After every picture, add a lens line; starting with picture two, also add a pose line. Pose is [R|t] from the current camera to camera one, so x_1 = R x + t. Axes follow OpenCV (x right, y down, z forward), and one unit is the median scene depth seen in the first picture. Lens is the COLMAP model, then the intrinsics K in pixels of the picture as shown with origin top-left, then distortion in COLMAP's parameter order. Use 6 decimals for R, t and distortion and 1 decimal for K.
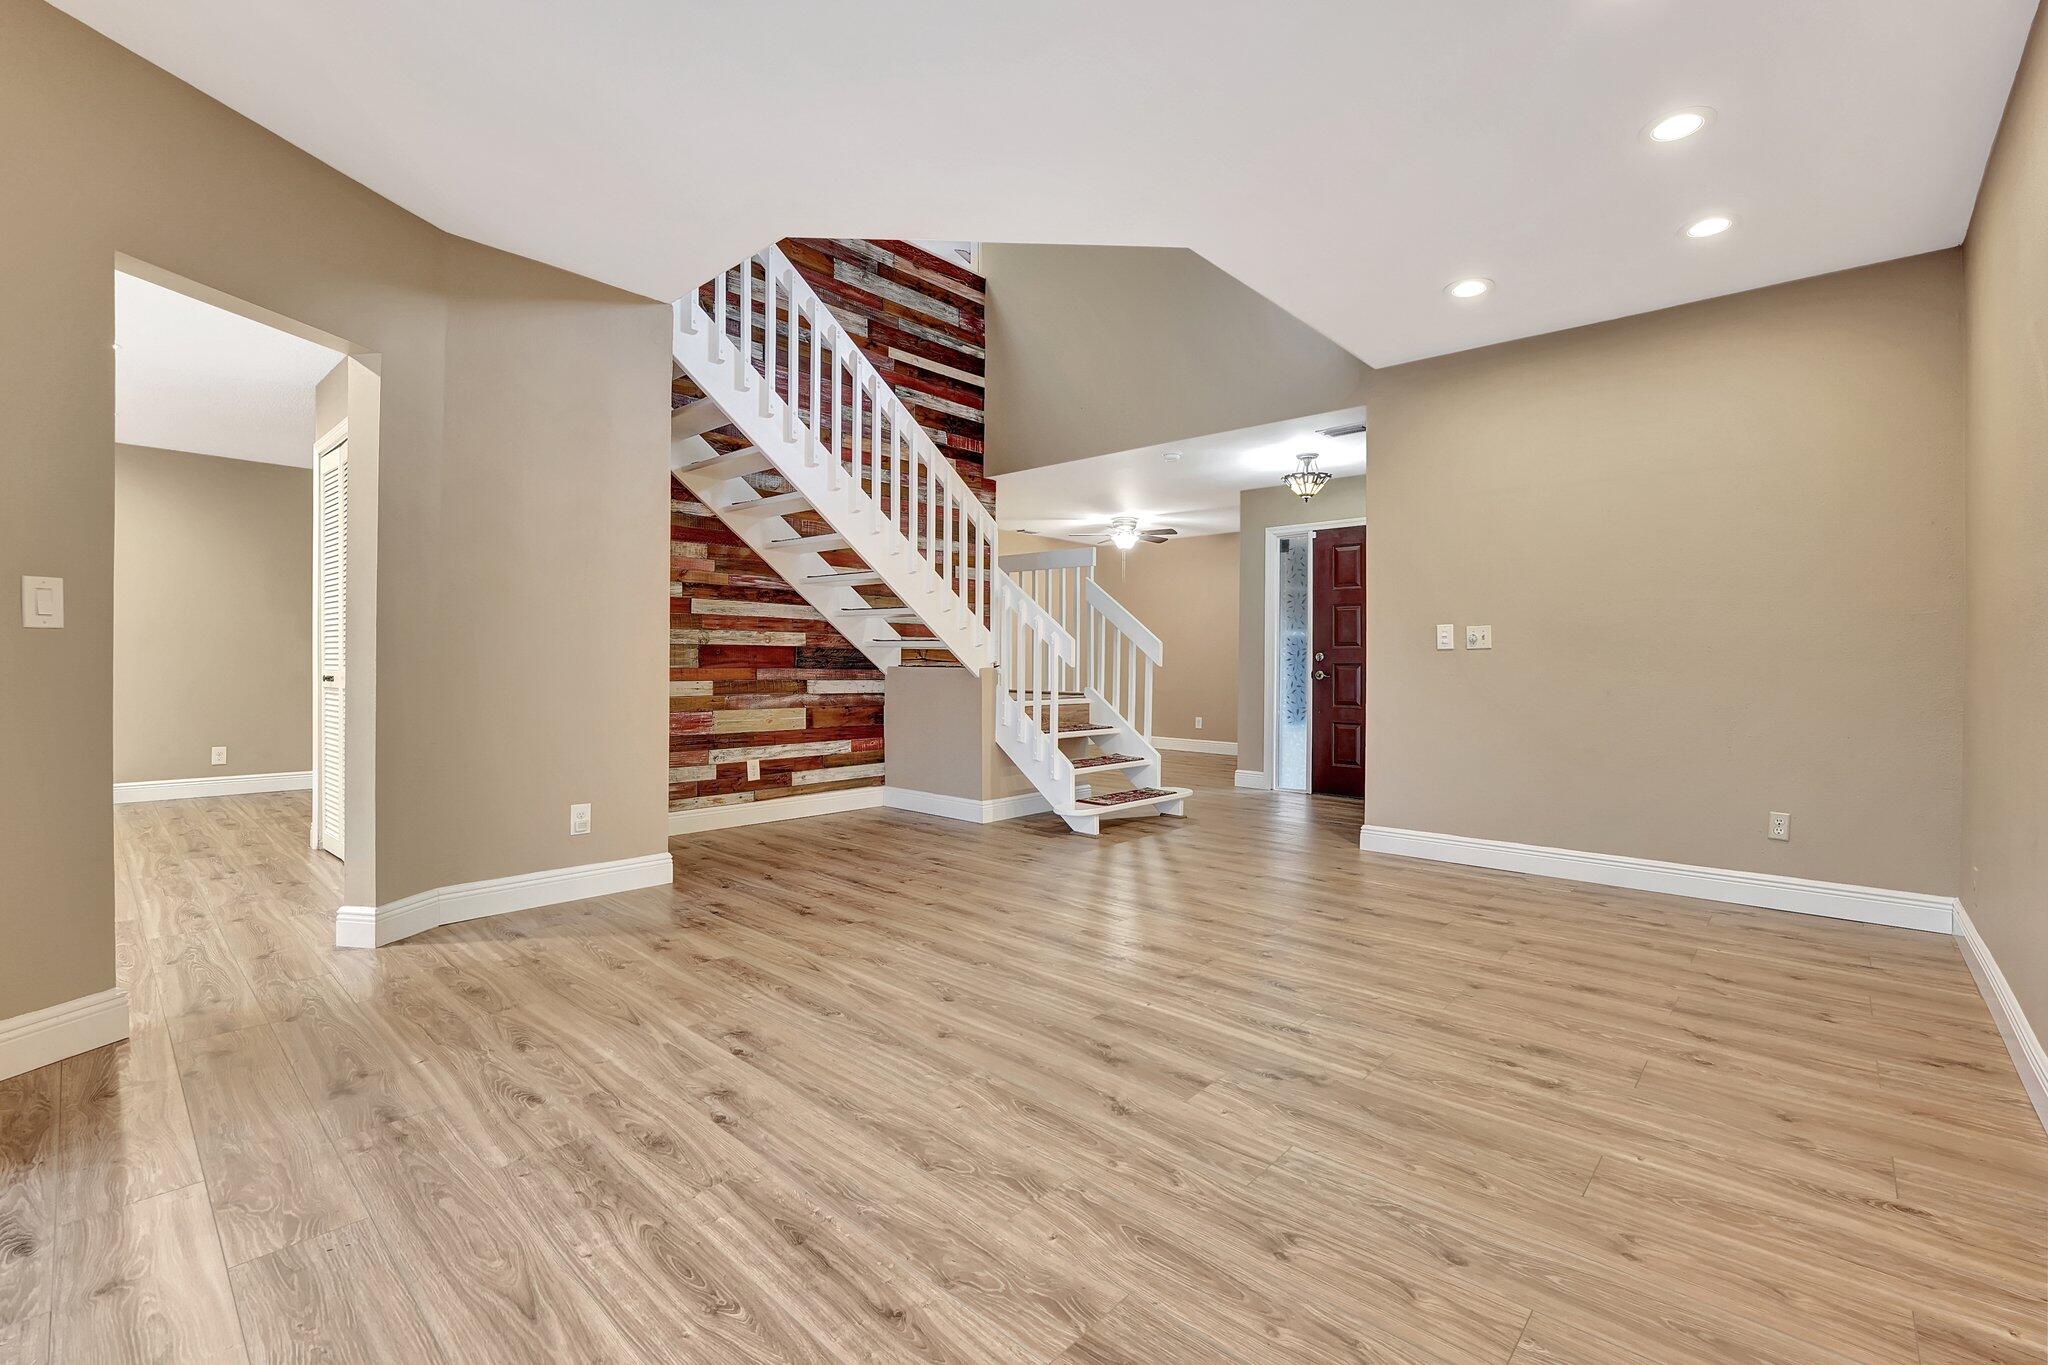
lens RADIAL K [[892.5, 0, 1020.6], [0, 892.5, 674.8], [0, 0, 1]] dist [-0.018312, 0.000004]
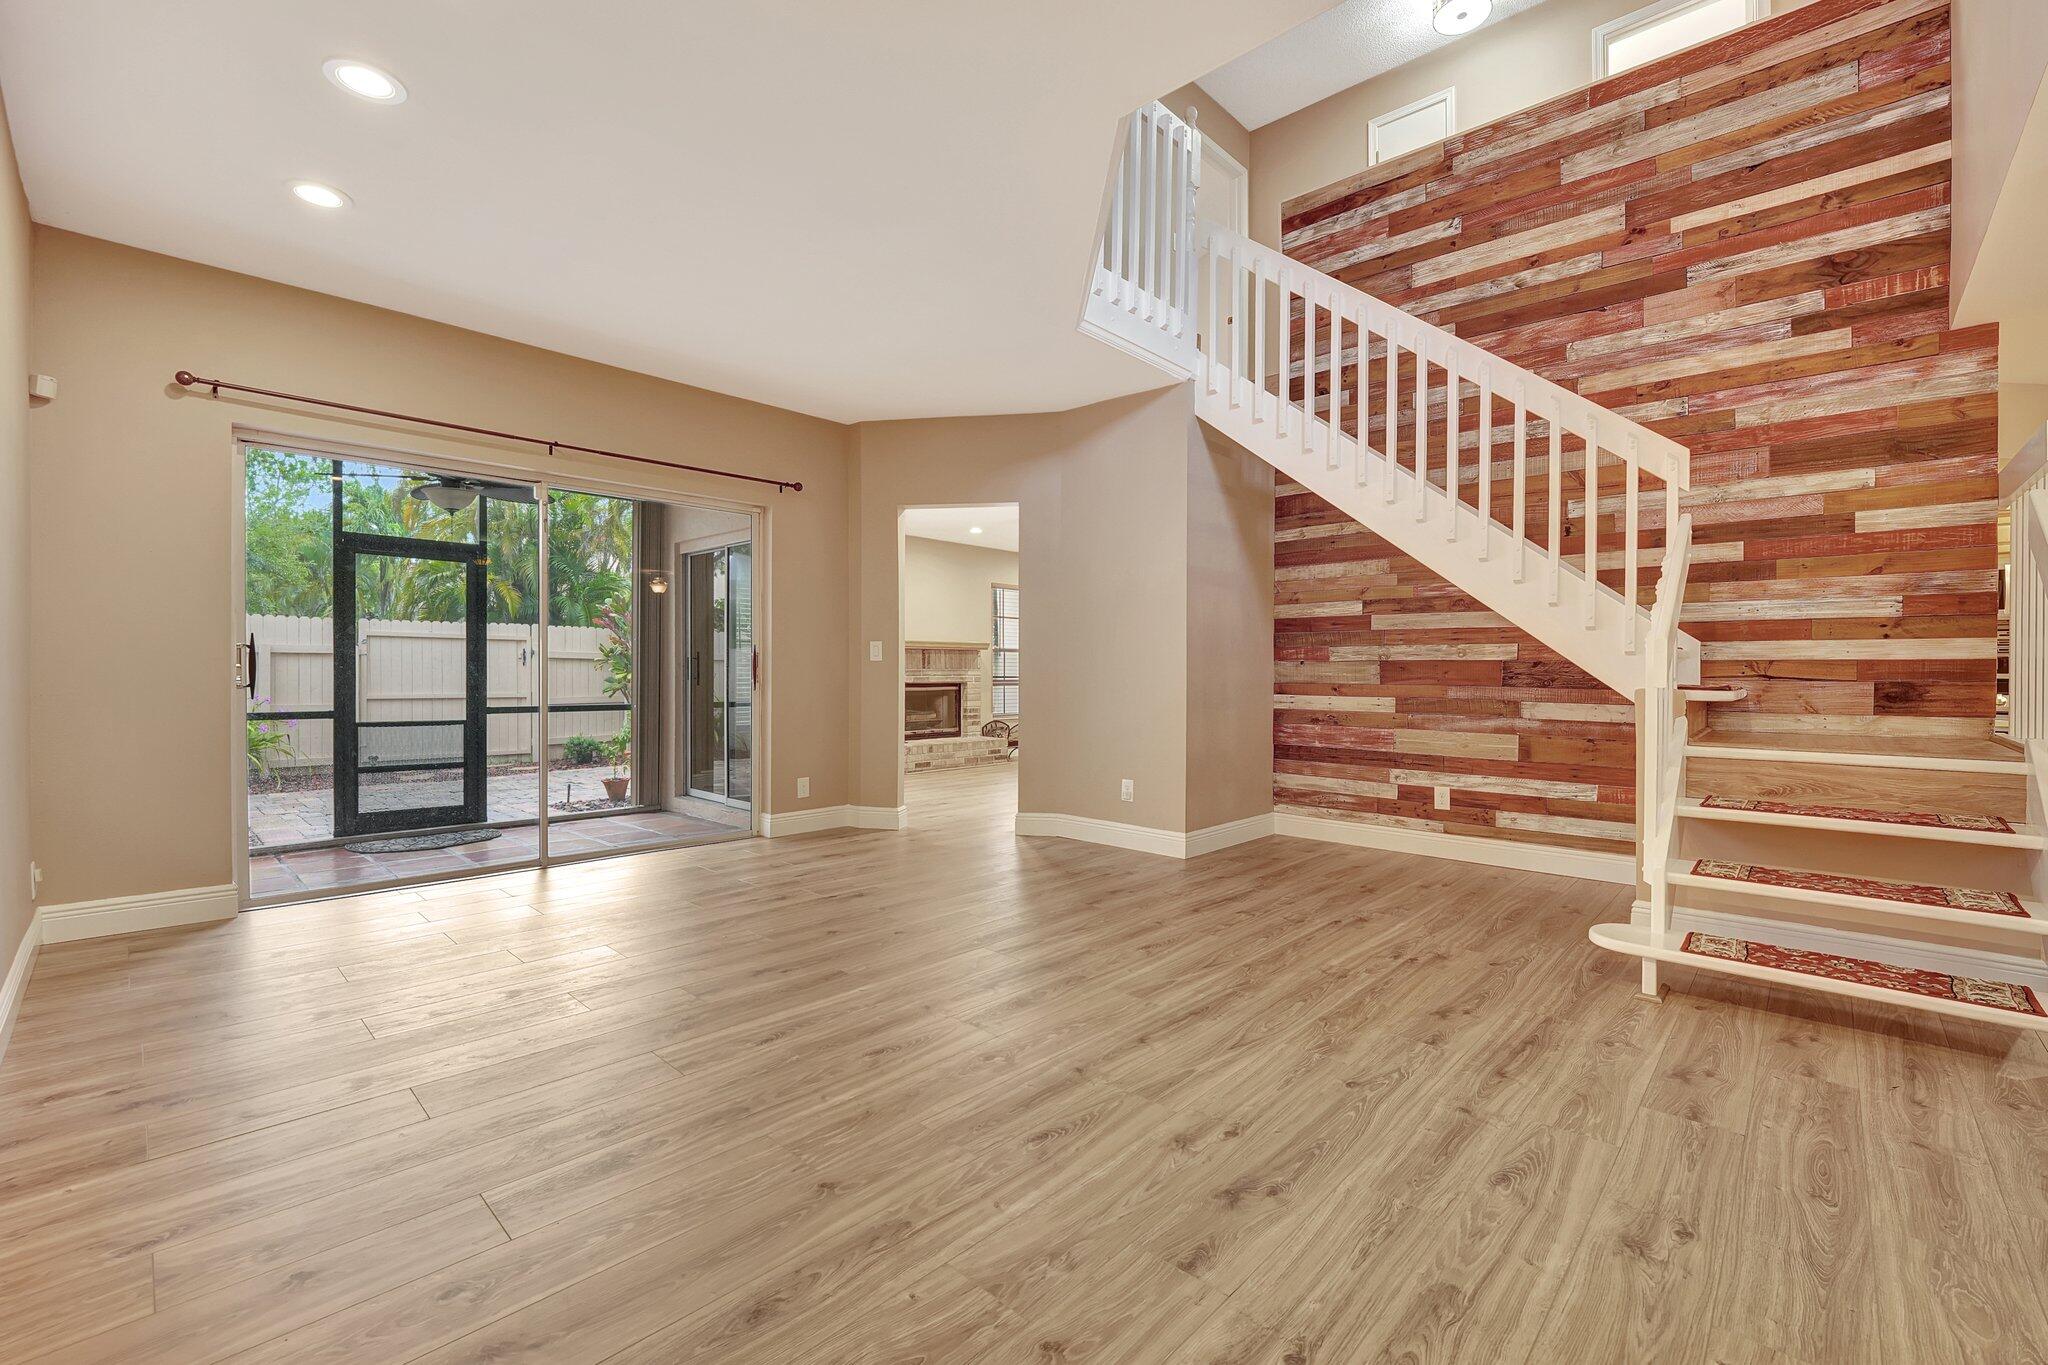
lens RADIAL K [[855.6, 0, 1024.0], [0, 855.6, 682.5], [0, 0, 1]] dist [-0.015509, 0.000125]
pose [[-0.008934, 0.006284, -0.999940, 0.578091], [-0.023505, 0.999703, 0.006492, -0.006075], [0.999684, 0.023562, -0.008784, 0.590900]]
